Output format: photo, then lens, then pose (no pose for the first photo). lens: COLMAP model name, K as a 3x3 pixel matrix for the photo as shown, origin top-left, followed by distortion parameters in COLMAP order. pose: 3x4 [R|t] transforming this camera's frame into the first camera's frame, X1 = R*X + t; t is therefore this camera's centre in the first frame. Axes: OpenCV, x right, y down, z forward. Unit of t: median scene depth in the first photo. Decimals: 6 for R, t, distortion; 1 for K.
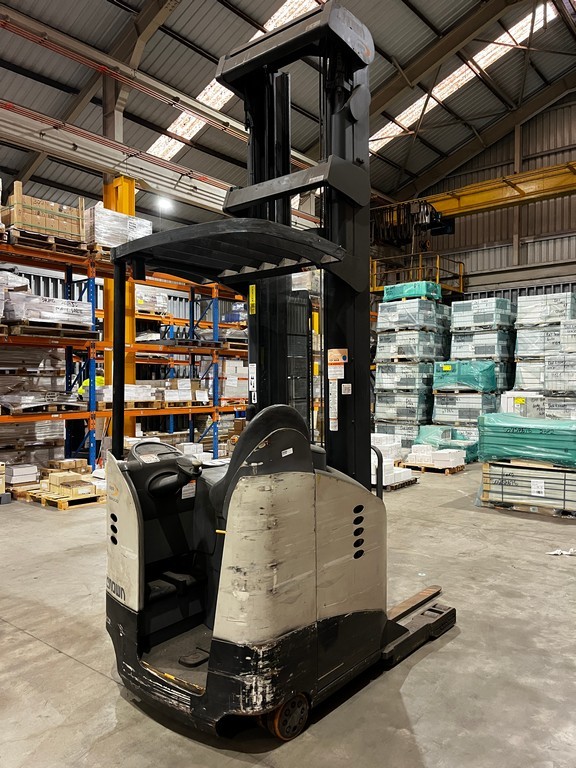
lens RADIAL K [[582.4, 0, 289.9], [0, 582.4, 384.4], [0, 0, 1]] dist [0.077894, -0.100998]
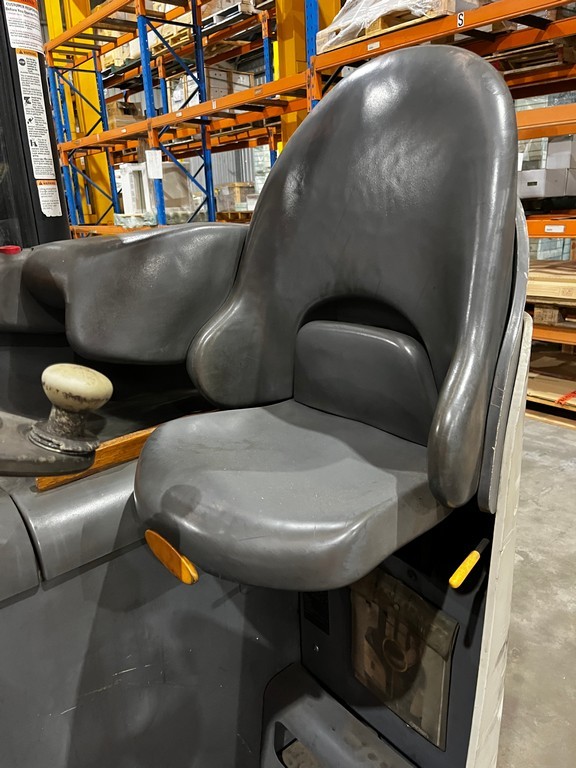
lens RADIAL K [[582.4, 0, 283.7], [0, 582.4, 383.7], [0, 0, 1]] dist [0.077894, -0.100998]
pose [[0.184842, -0.297191, 0.936756, -0.094996], [0.049325, 0.954785, 0.293178, 0.028636], [-0.981530, -0.007986, 0.191143, 0.290510]]
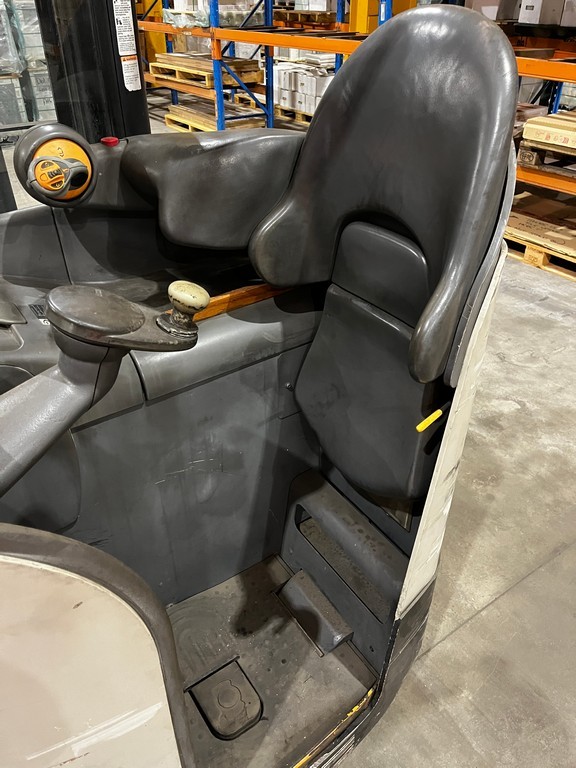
lens RADIAL K [[582.4, 0, 290.7], [0, 582.4, 387.5], [0, 0, 1]] dist [0.077894, -0.100998]
pose [[0.268421, -0.541914, 0.796416, -0.118875], [0.000901, 0.826898, 0.562352, 0.007355], [-0.963301, -0.150230, 0.222445, 0.283973]]
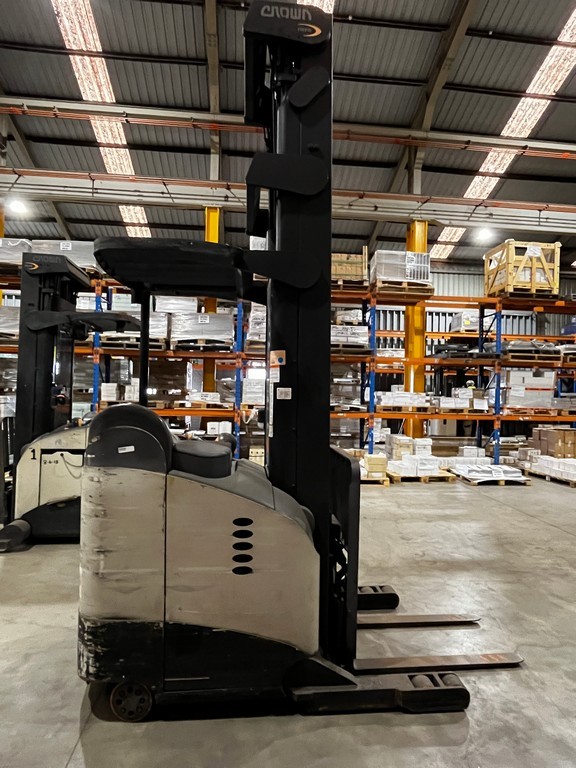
lens RADIAL K [[458.1, 0, 288.6], [0, 458.1, 381.9], [0, 0, 1]] dist [-0.002799, 0.001083]
pose [[0.709151, 0.002156, -0.705053, 0.227516], [-0.020626, 0.999631, -0.017690, 0.000880], [0.704754, 0.027088, 0.708934, 0.177517]]
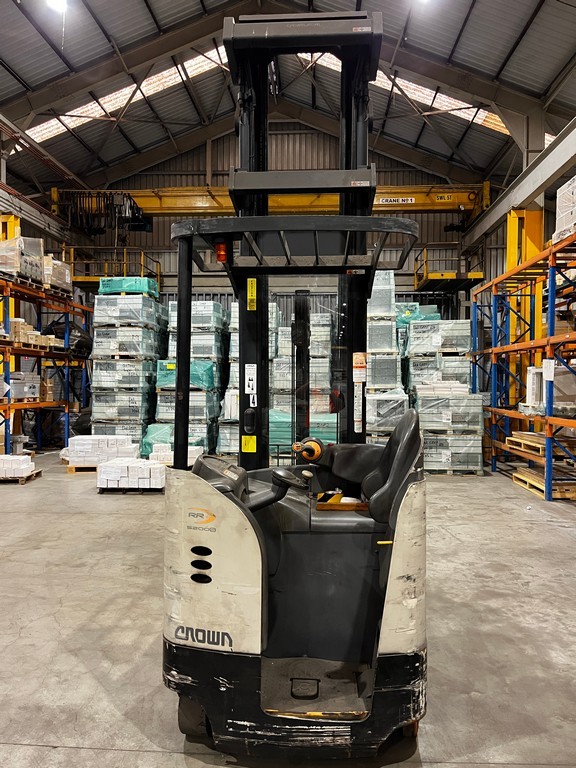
lens RADIAL K [[582.4, 0, 290.5], [0, 582.4, 388.2], [0, 0, 1]] dist [0.077894, -0.100998]
pose [[0.806654, -0.002470, 0.591019, -0.228028], [-0.004562, 0.999935, 0.010406, -0.003075], [-0.591006, -0.011090, 0.806591, 0.090125]]
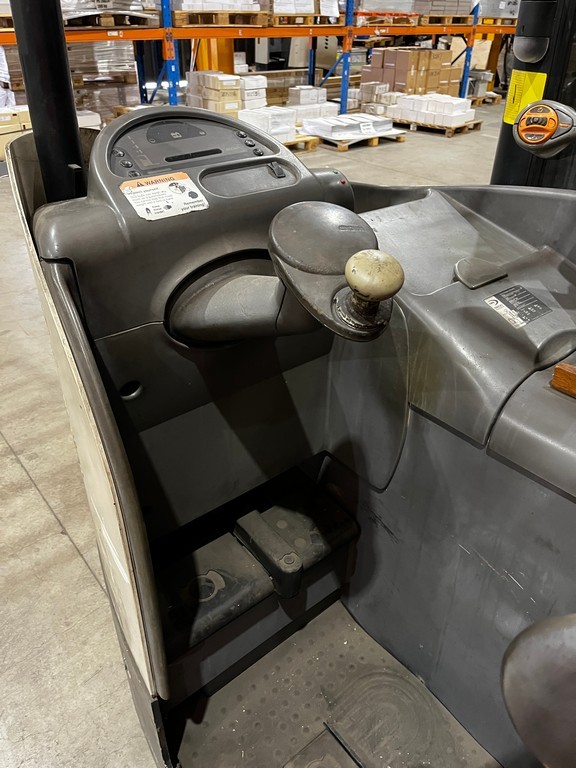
lens RADIAL K [[582.4, 0, 287.9], [0, 582.4, 382.1], [0, 0, 1]] dist [0.077894, -0.100998]
pose [[0.980133, 0.119807, -0.158069, -0.048750], [-0.015953, 0.841989, 0.539259, 0.020627], [0.197699, -0.526024, 0.827172, 0.262818]]
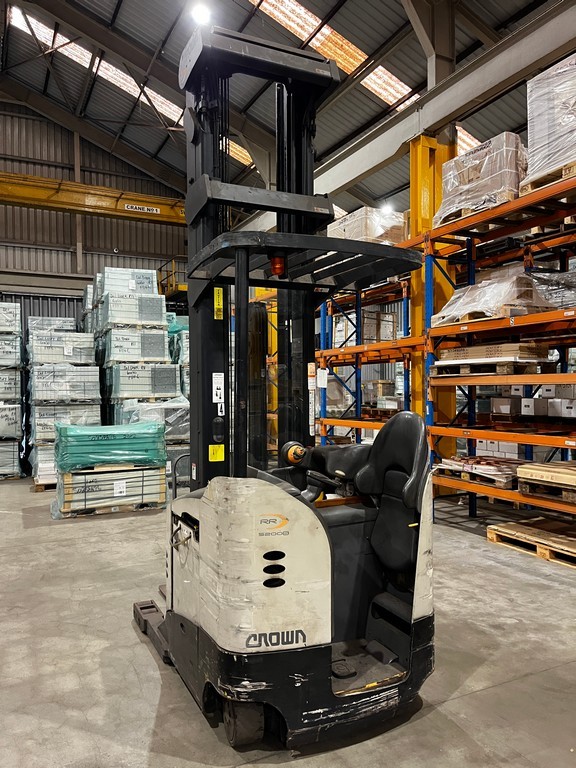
lens RADIAL K [[582.4, 0, 287.8], [0, 582.4, 392.4], [0, 0, 1]] dist [0.077894, -0.100998]
pose [[0.408554, -0.006652, 0.912710, -0.352163], [0.008459, 0.999958, 0.003502, -0.002973], [-0.912695, 0.006290, 0.408593, 0.213791]]
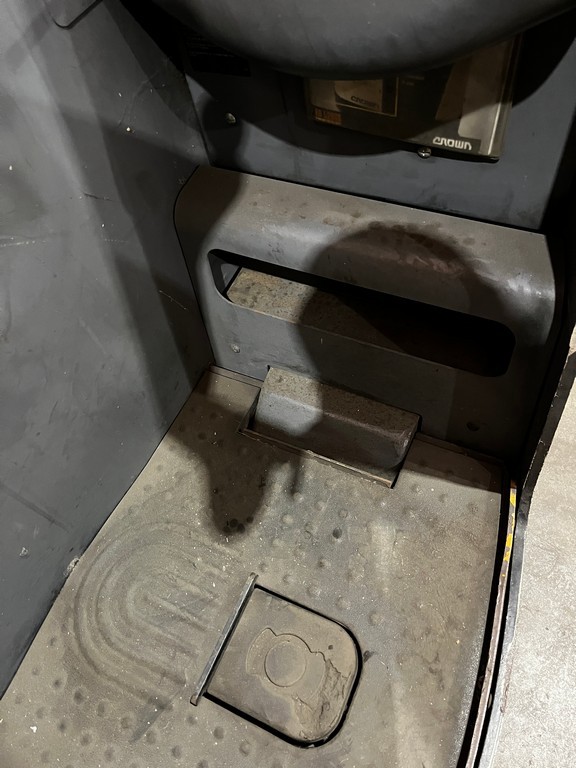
lens RADIAL K [[582.4, 0, 290.8], [0, 582.4, 383.2], [0, 0, 1]] dist [0.077894, -0.100998]
pose [[-0.243656, -0.793930, 0.557052, -0.063245], [0.158416, 0.534070, 0.830466, 0.074946], [-0.956837, 0.290593, -0.004358, 0.308814]]
